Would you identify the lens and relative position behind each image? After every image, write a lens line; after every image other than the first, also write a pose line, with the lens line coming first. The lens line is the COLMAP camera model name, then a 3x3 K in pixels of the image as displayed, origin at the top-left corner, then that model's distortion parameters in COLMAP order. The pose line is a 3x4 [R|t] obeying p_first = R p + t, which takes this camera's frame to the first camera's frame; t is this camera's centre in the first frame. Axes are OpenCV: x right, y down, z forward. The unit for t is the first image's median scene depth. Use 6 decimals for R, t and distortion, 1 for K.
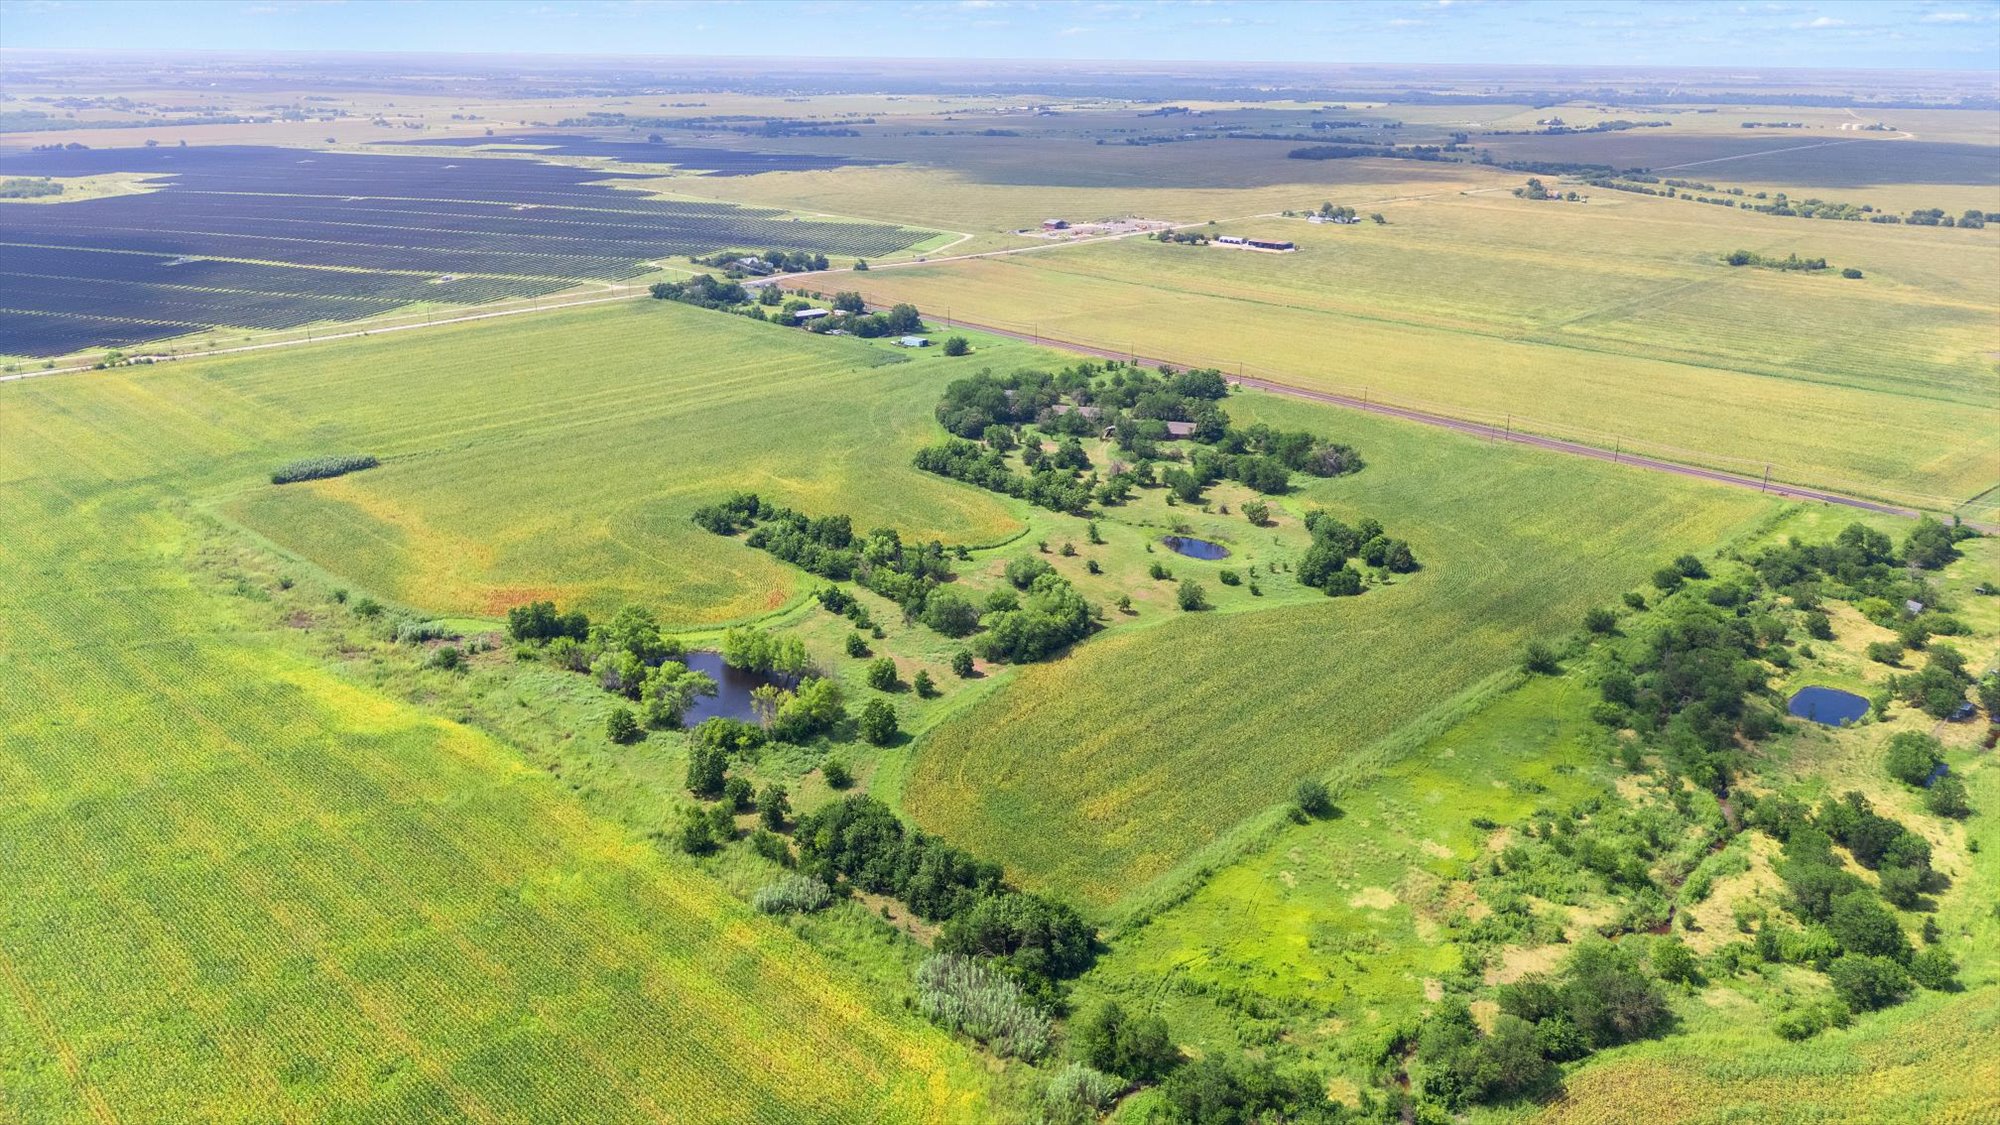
lens RADIAL K [[1489.0, 0, 1000.0], [0, 1489.0, 562.5], [0, 0, 1]] dist [0.091728, -0.098446]
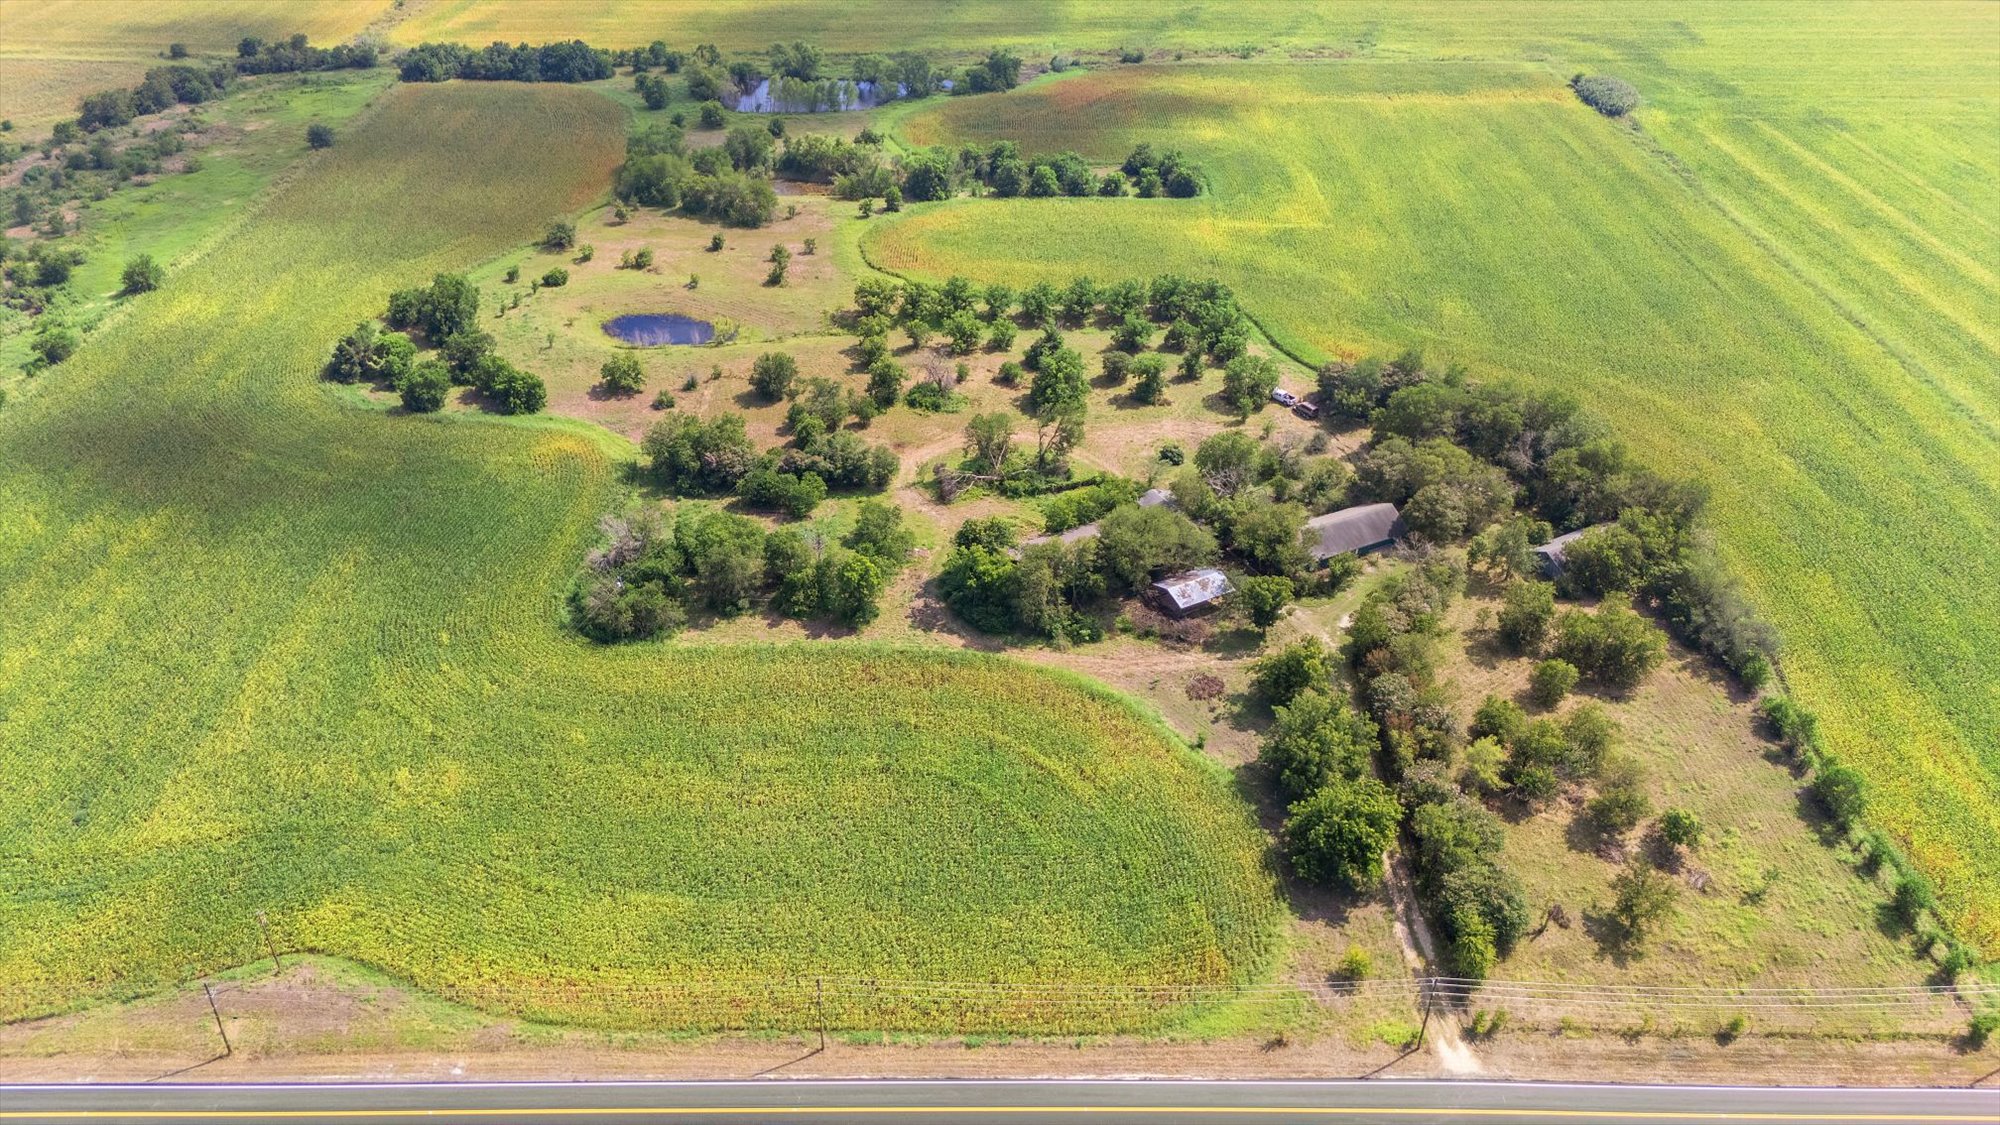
lens RADIAL K [[1489.0, 0, 1000.0], [0, 1489.0, 562.5], [0, 0, 1]] dist [0.091728, -0.098446]
pose [[-0.733143, 0.352537, -0.581566, 0.480552], [-0.237997, 0.668075, 0.705006, -0.484948], [0.637071, 0.655281, -0.405892, 1.522330]]
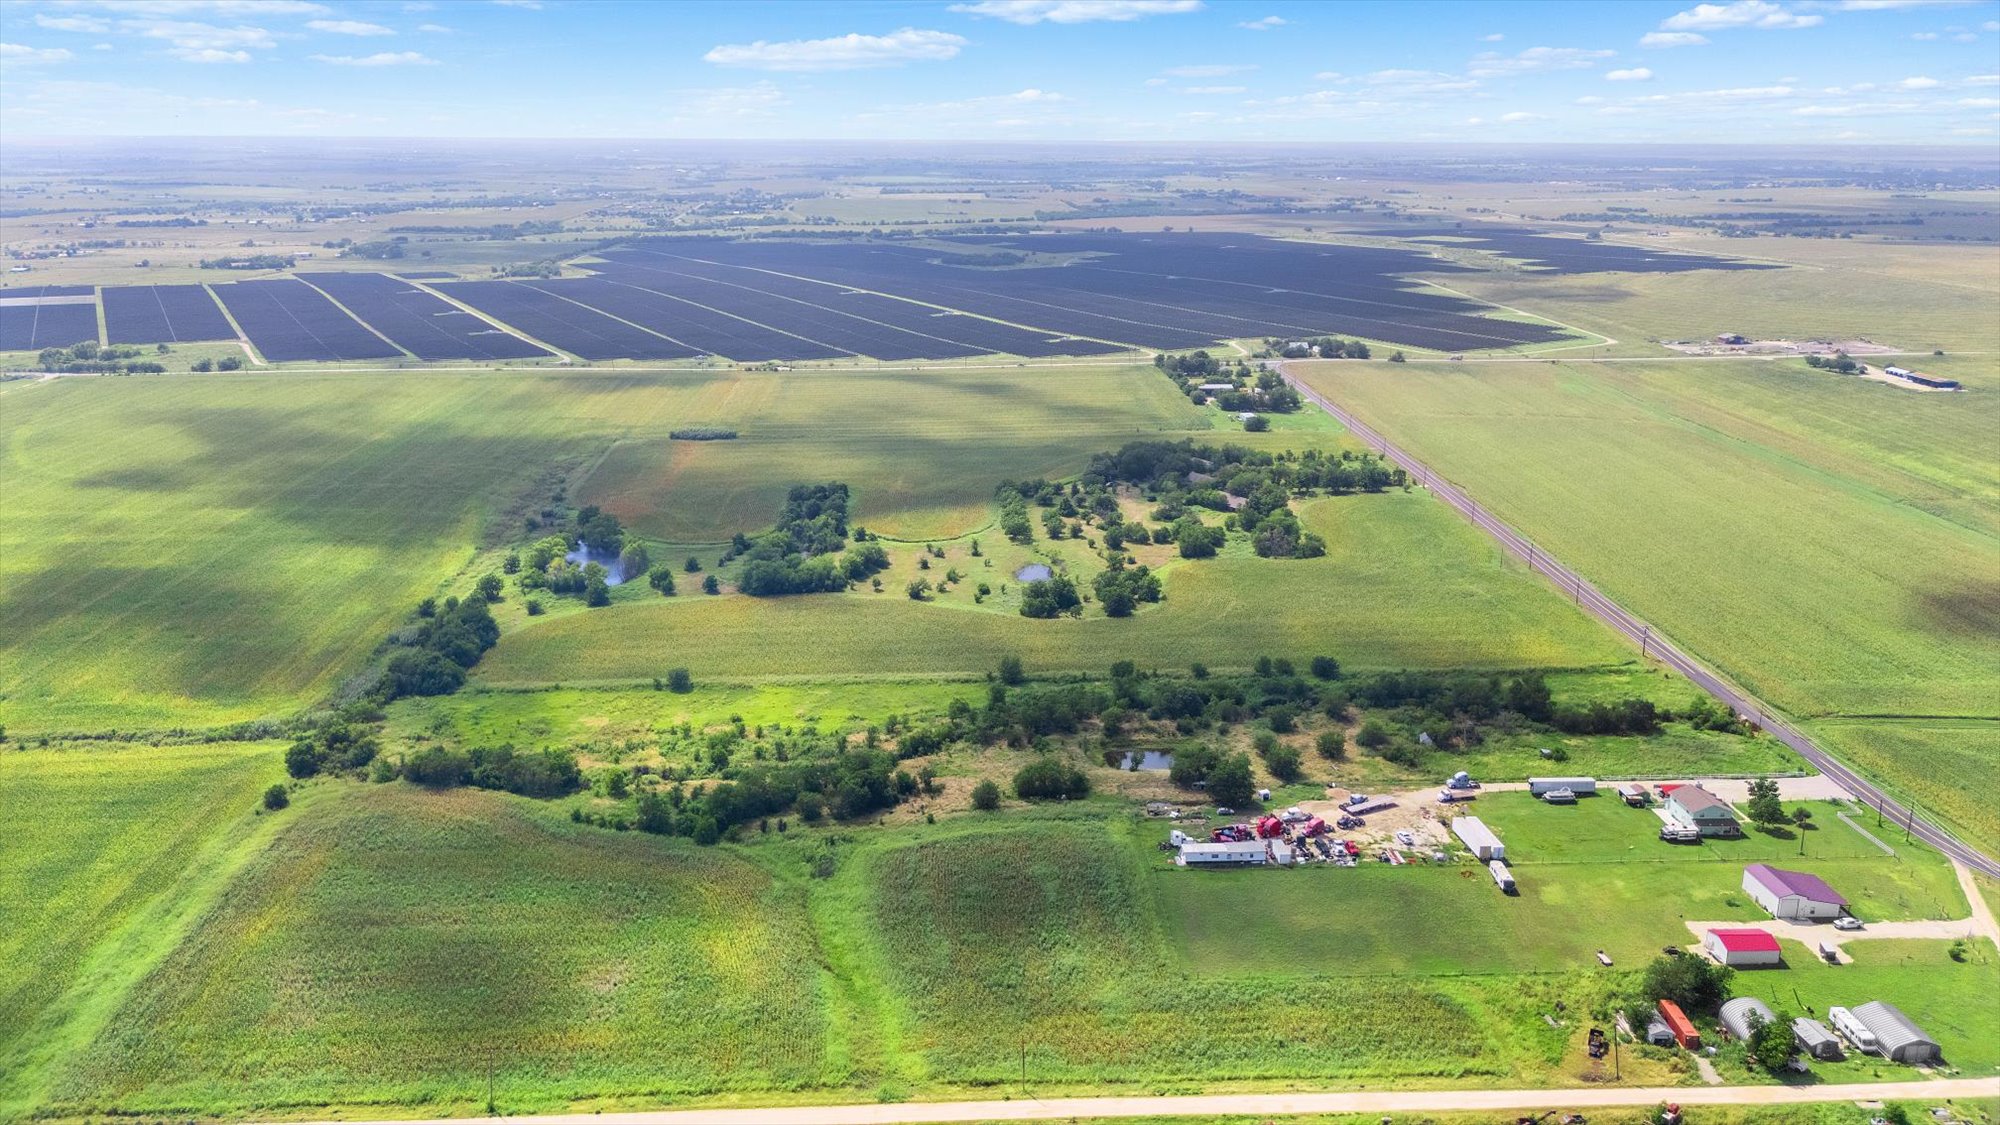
lens RADIAL K [[1489.0, 0, 1000.0], [0, 1489.0, 562.5], [0, 0, 1]] dist [0.091728, -0.098446]
pose [[0.729933, 0.183101, -0.658538, 0.986000], [-0.218167, 0.975468, 0.029402, -0.051900], [0.647767, 0.122210, 0.751973, 0.034087]]
